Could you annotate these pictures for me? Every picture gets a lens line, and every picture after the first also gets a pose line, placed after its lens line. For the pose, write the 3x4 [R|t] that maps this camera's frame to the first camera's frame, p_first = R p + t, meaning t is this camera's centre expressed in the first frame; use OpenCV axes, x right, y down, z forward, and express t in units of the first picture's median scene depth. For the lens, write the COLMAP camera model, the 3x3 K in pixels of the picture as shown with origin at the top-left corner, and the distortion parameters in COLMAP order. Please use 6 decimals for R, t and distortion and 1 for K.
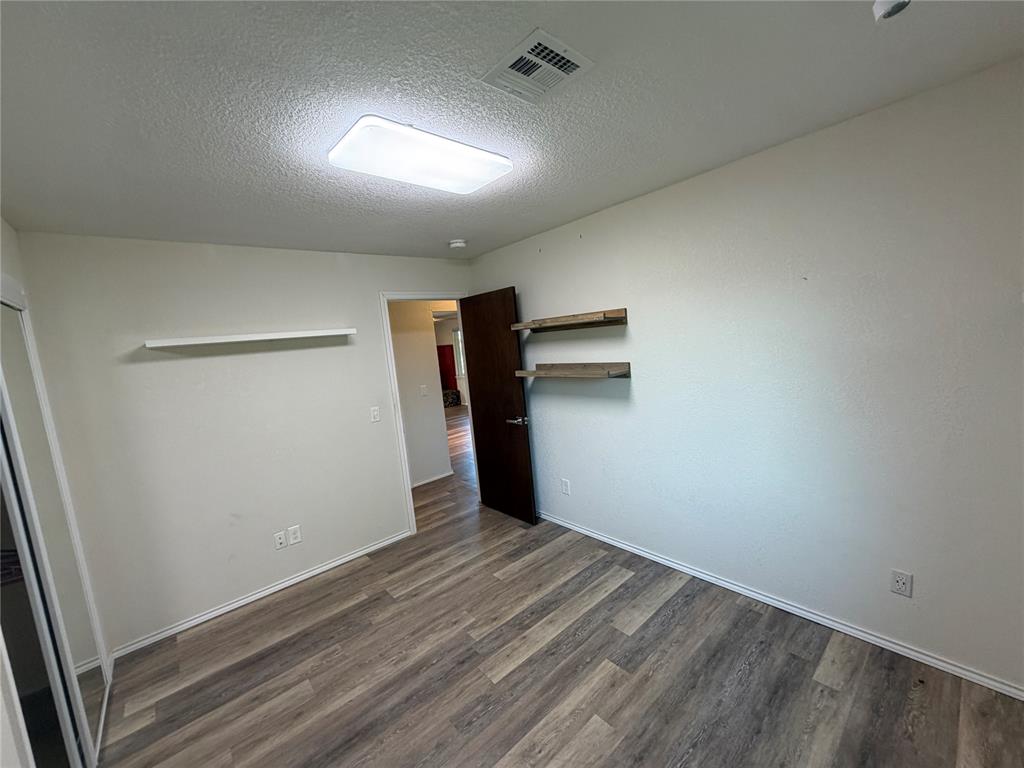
lens RADIAL K [[408.8, 0, 509.7], [0, 408.8, 383.6], [0, 0, 1]] dist [0.001026, 0.000326]
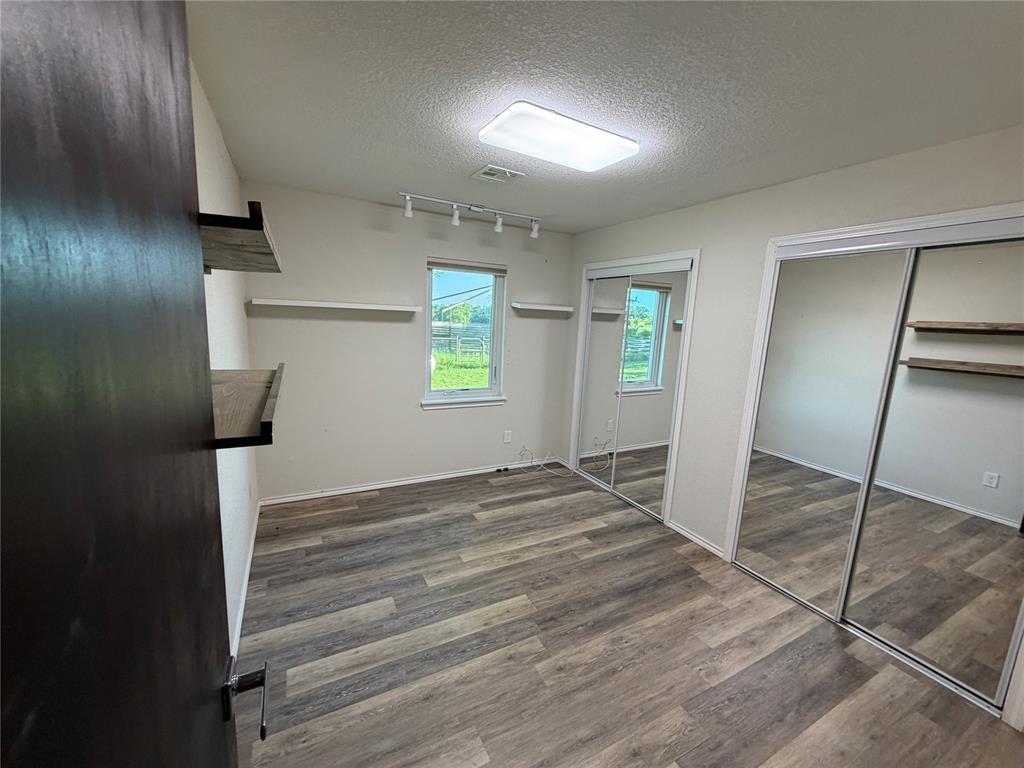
lens RADIAL K [[408.8, 0, 509.7], [0, 408.8, 383.6], [0, 0, 1]] dist [0.001026, 0.000326]
pose [[-0.972947, 0.016384, 0.230446, -0.258840], [0.074079, 0.966938, 0.244016, -0.150744], [-0.218829, 0.254485, -0.941993, 1.841670]]
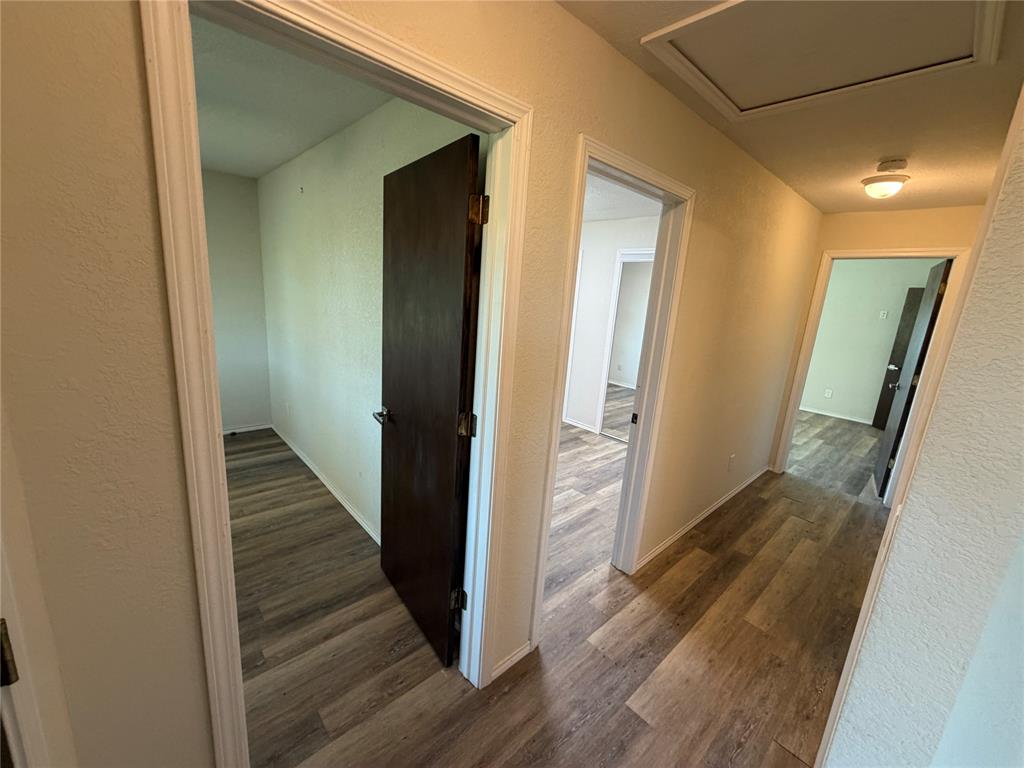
lens RADIAL K [[408.8, 0, 509.7], [0, 408.8, 383.6], [0, 0, 1]] dist [0.001026, 0.000326]
pose [[-0.998648, 0.048330, -0.019159, -0.098140], [0.039631, 0.946205, 0.321132, -0.264312], [0.033649, 0.319938, -0.946841, 2.690540]]
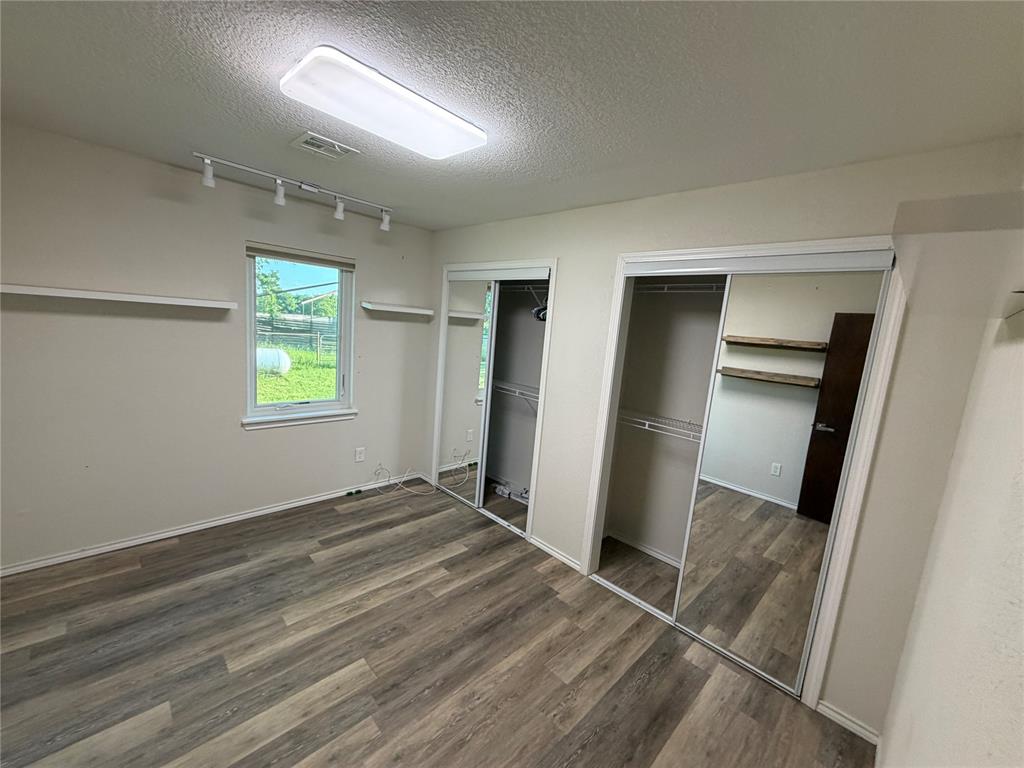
lens RADIAL K [[408.8, 0, 509.7], [0, 408.8, 383.6], [0, 0, 1]] dist [0.001026, 0.000326]
pose [[-0.997623, 0.024351, -0.064461, -0.320087], [0.006697, 0.965313, 0.261011, -0.160595], [0.068581, 0.259959, -0.963181, 1.682996]]
